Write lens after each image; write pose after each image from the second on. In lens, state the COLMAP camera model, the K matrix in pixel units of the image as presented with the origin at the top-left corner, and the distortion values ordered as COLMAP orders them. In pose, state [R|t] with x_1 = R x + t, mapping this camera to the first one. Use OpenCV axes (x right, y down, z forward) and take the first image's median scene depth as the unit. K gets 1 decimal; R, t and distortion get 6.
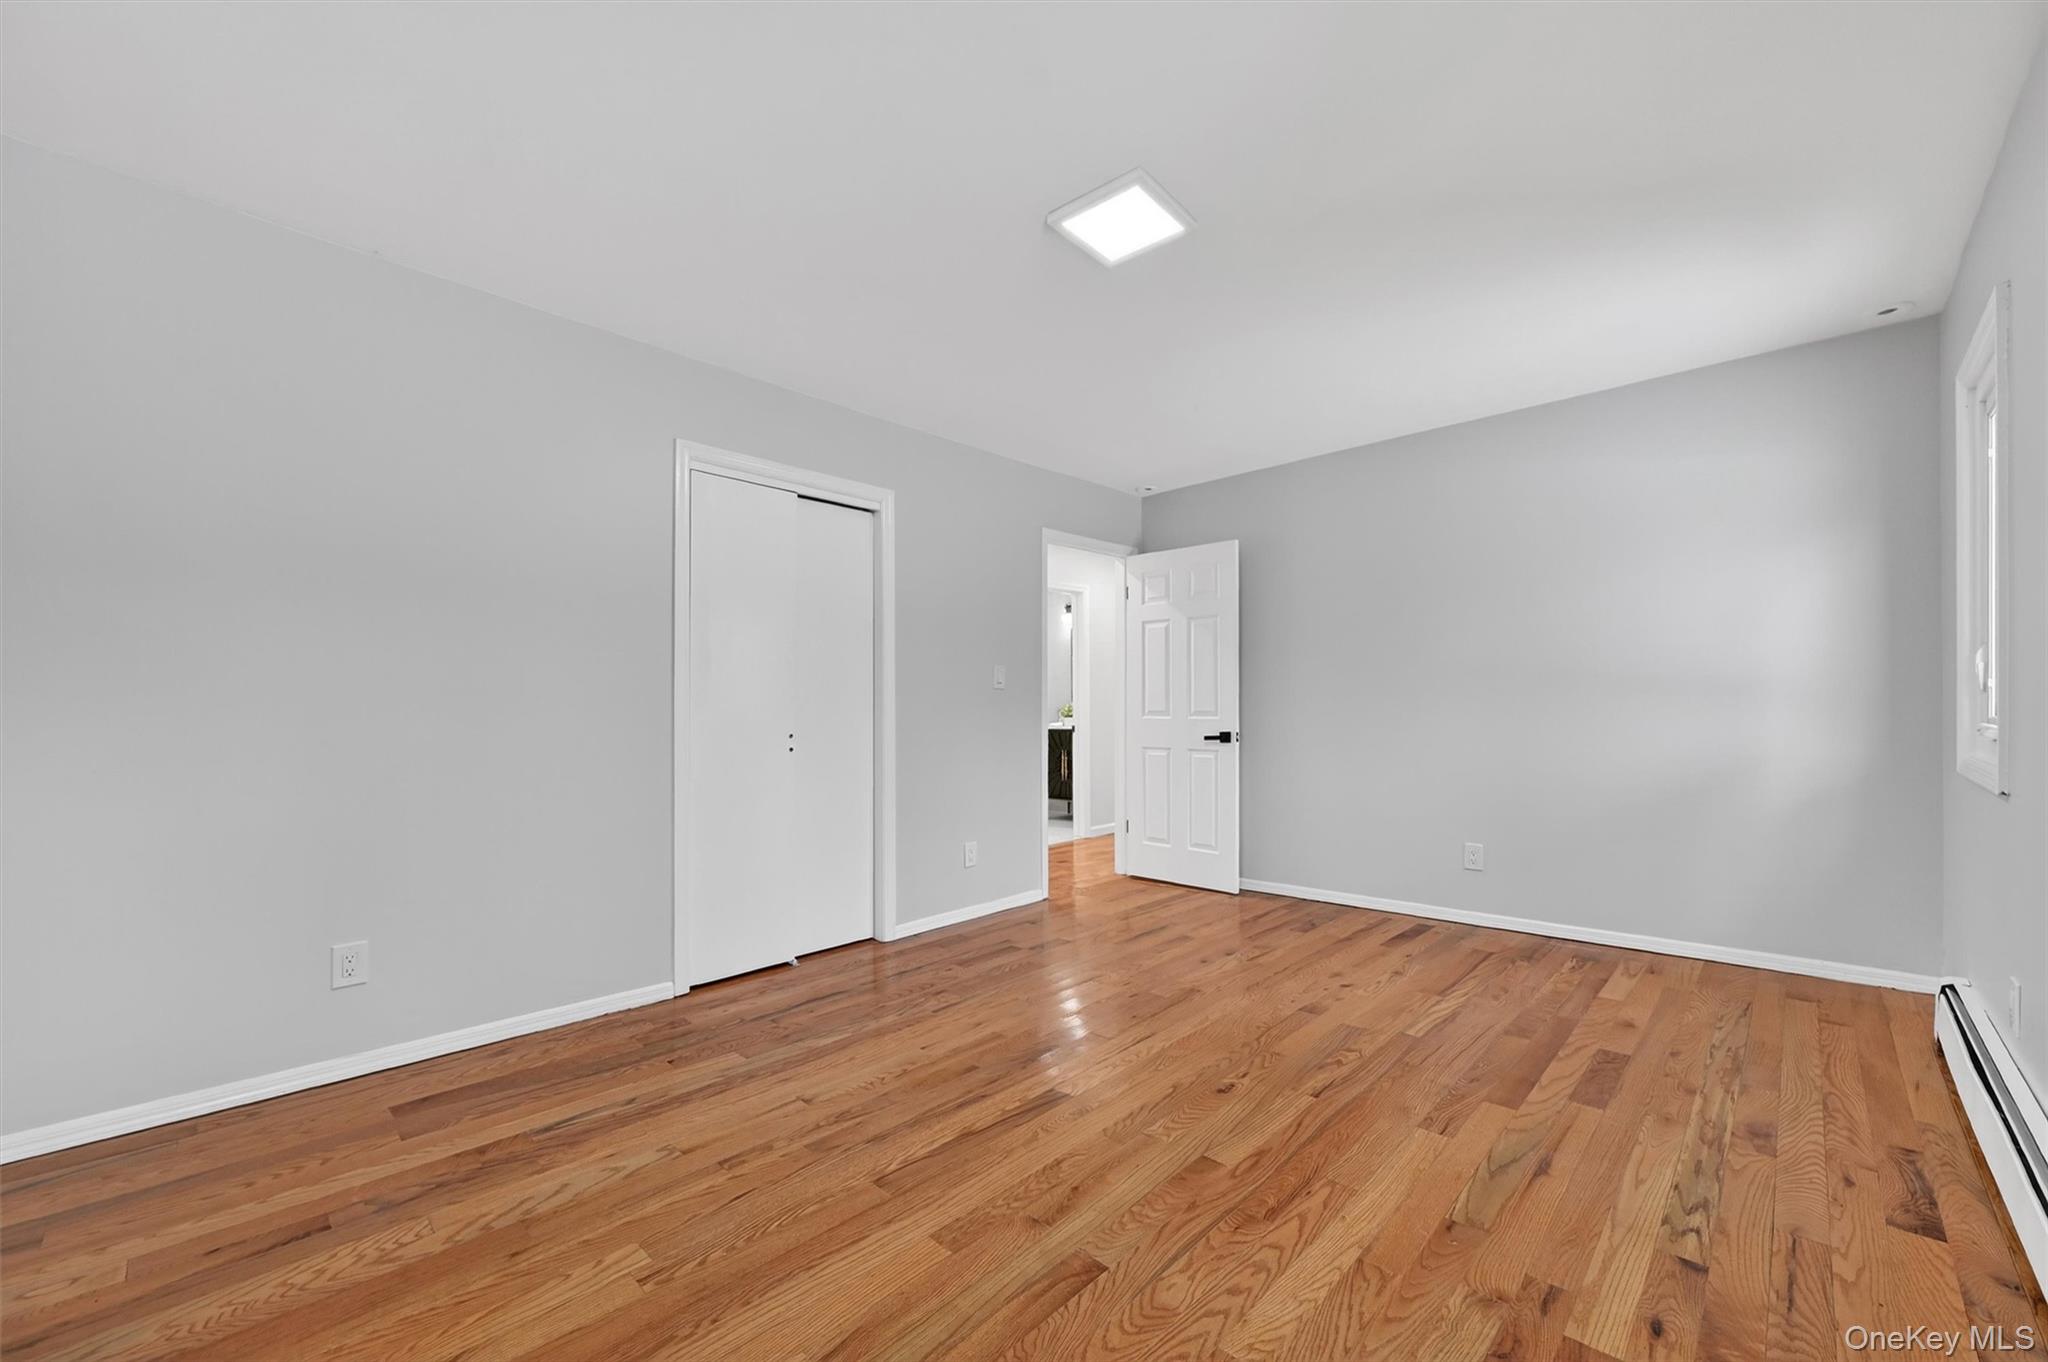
lens RADIAL K [[816.0, 0, 1038.6], [0, 816.0, 700.7], [0, 0, 1]] dist [-0.002177, -0.000215]
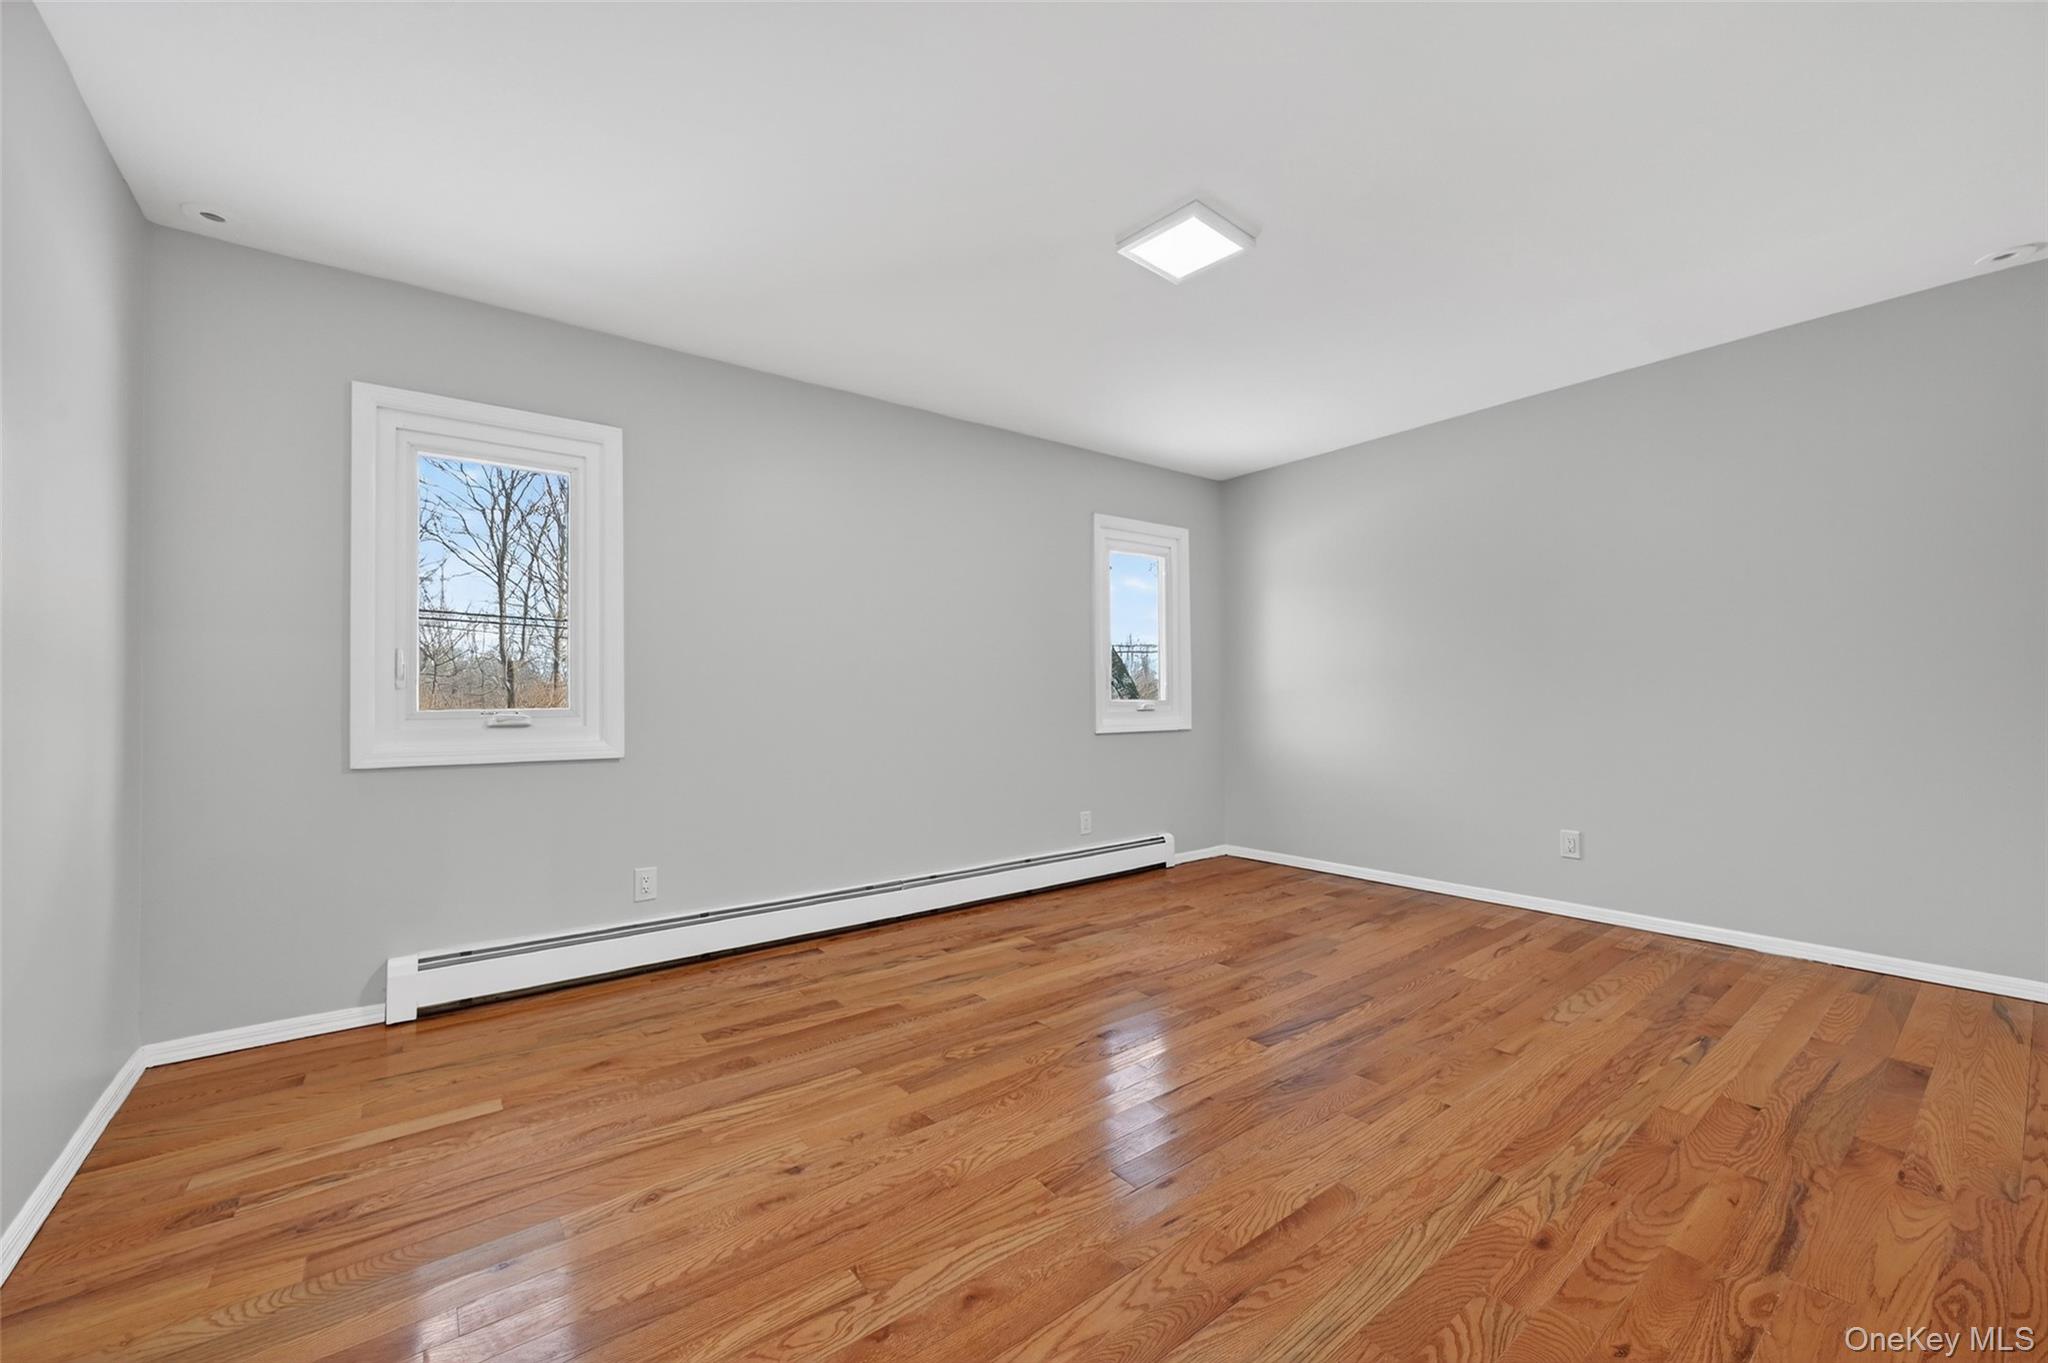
lens RADIAL K [[874.1, 0, 1024.0], [0, 874.1, 681.5], [0, 0, 1]] dist [0.001696, -0.000006]
pose [[-0.989328, 0.017949, 0.144596, 0.168987], [0.014176, 0.999533, -0.027080, 0.027321], [-0.145015, -0.024741, -0.989120, 2.306797]]
